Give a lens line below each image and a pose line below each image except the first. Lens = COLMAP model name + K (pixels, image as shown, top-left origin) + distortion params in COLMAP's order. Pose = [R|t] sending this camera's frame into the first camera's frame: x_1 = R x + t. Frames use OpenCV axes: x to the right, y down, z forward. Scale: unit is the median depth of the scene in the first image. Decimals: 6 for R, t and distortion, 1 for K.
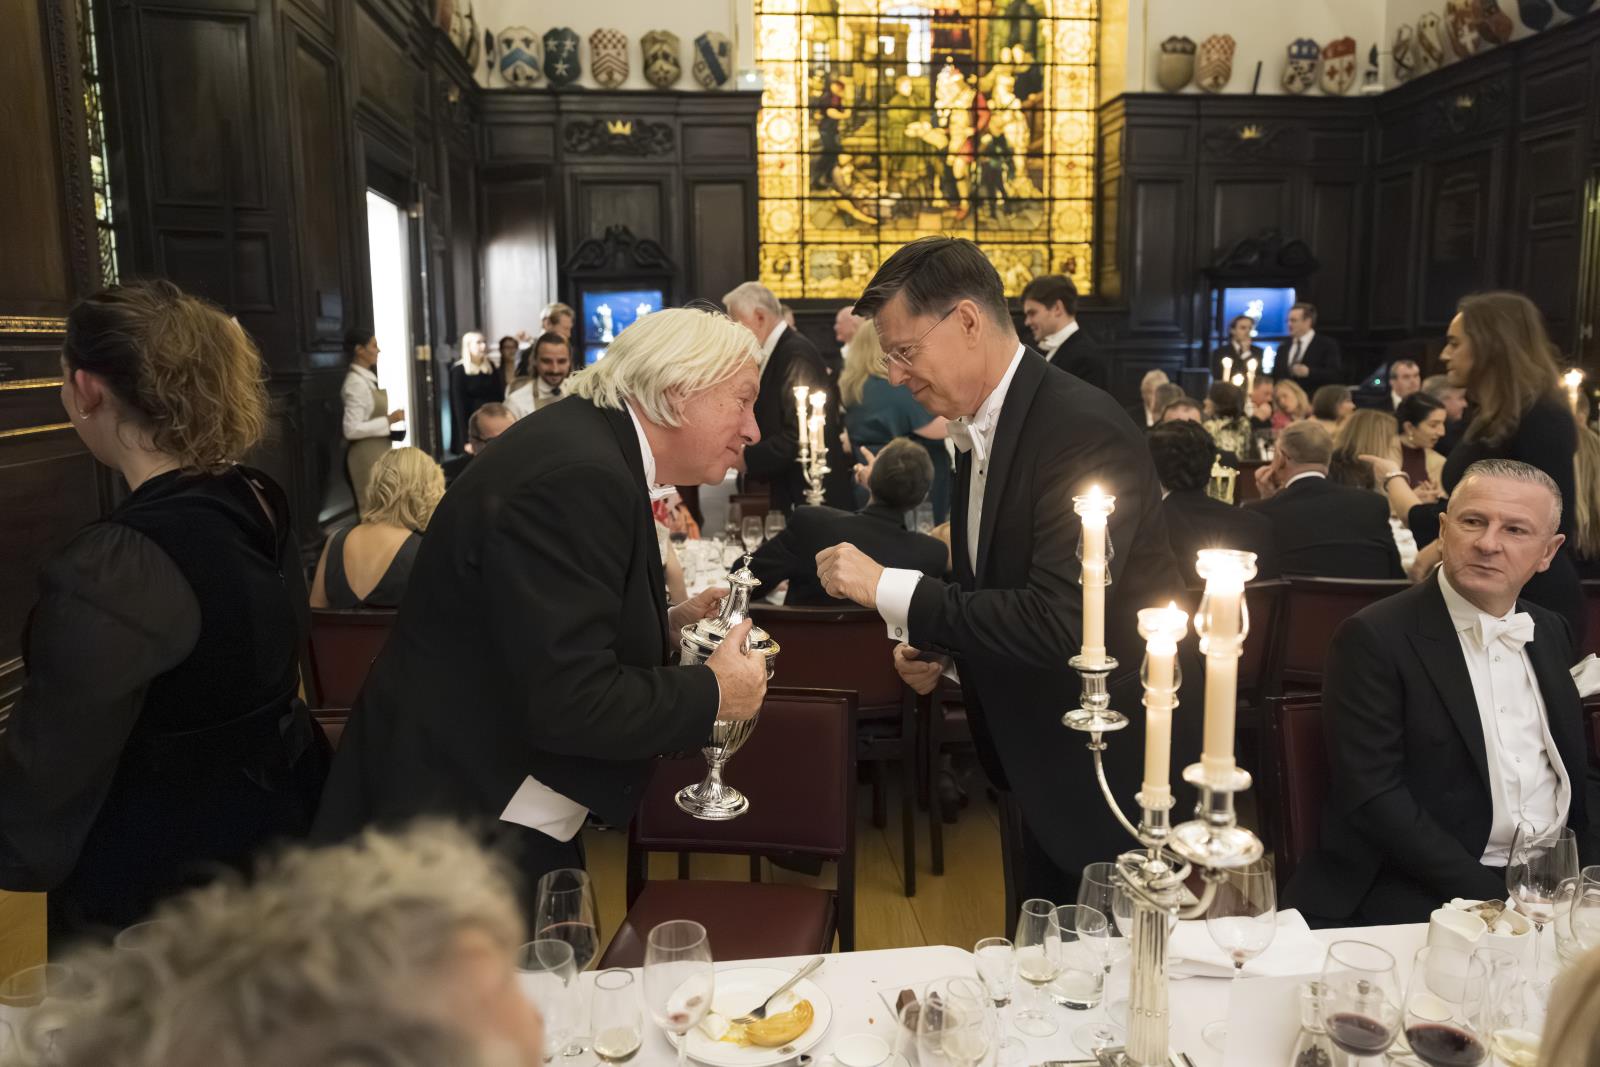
lens RADIAL K [[1119.4, 0, 725.4], [0, 1119.4, 527.3], [0, 0, 1]] dist [-0.005096, 0.000288]
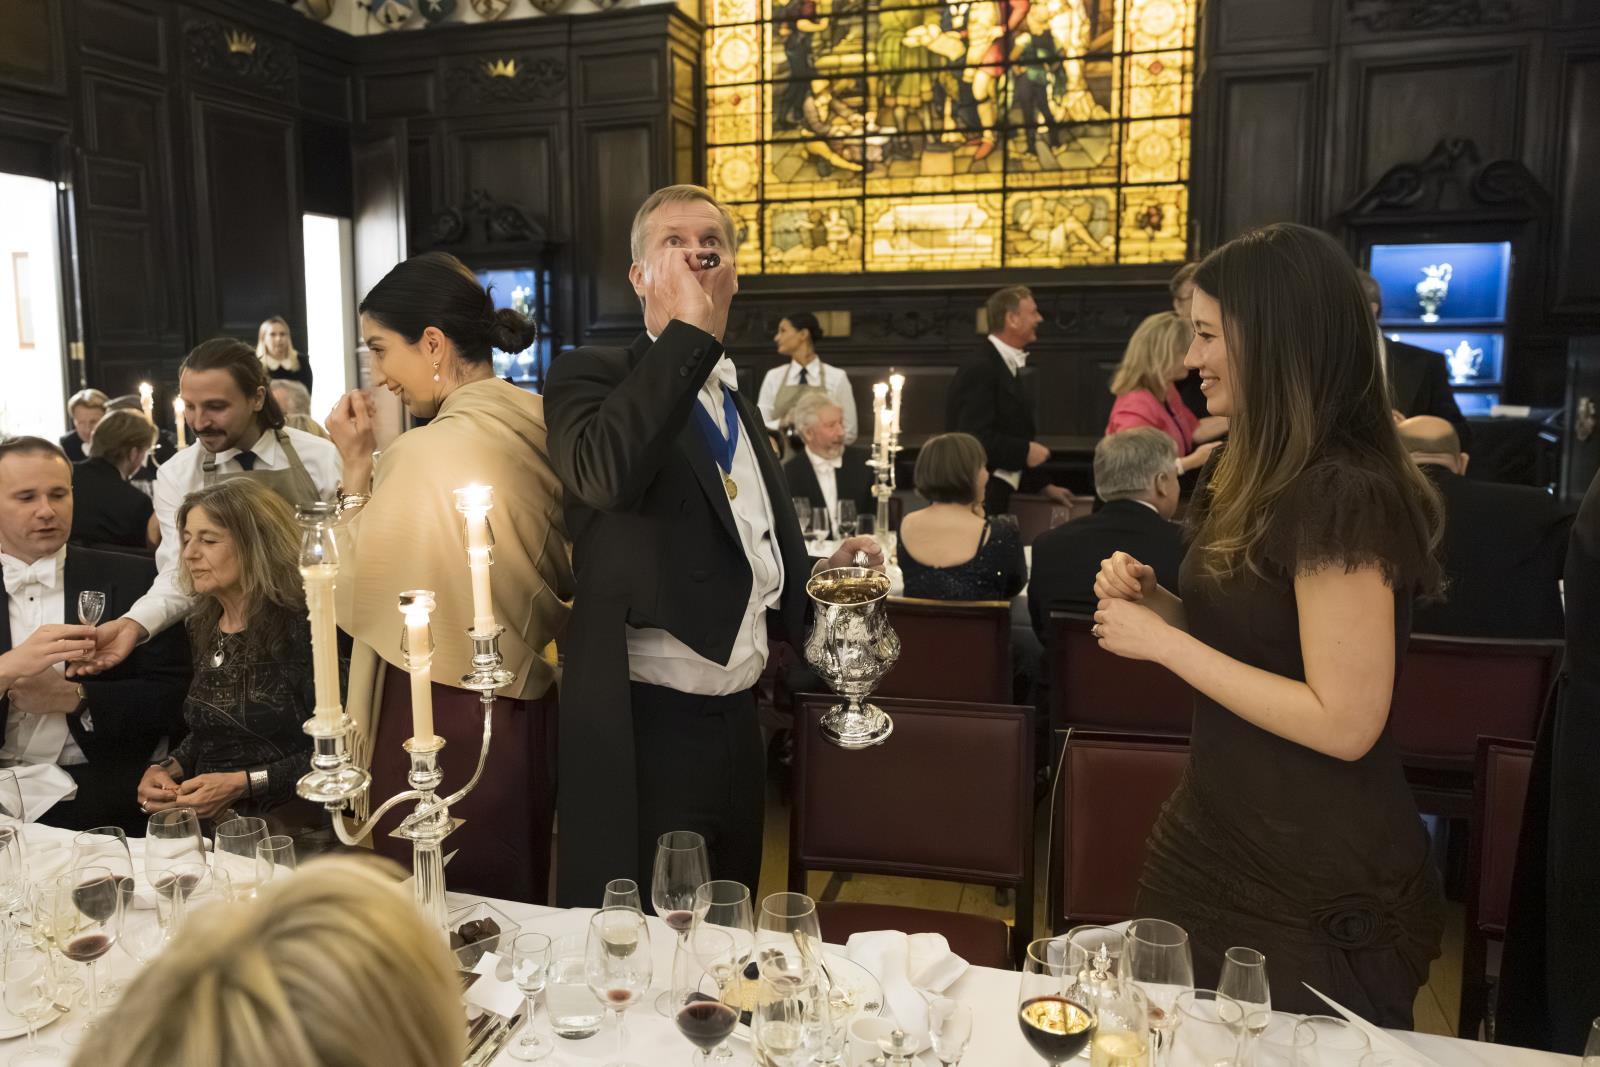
lens RADIAL K [[1187.3, 0, 718.8], [0, 1187.3, 493.2], [0, 0, 1]] dist [-0.016220, 0.007867]
pose [[0.919026, 0.050813, -0.390909, 0.361936], [-0.060689, 0.998073, -0.012944, -0.047297], [0.389498, 0.035620, 0.920338, 0.265191]]
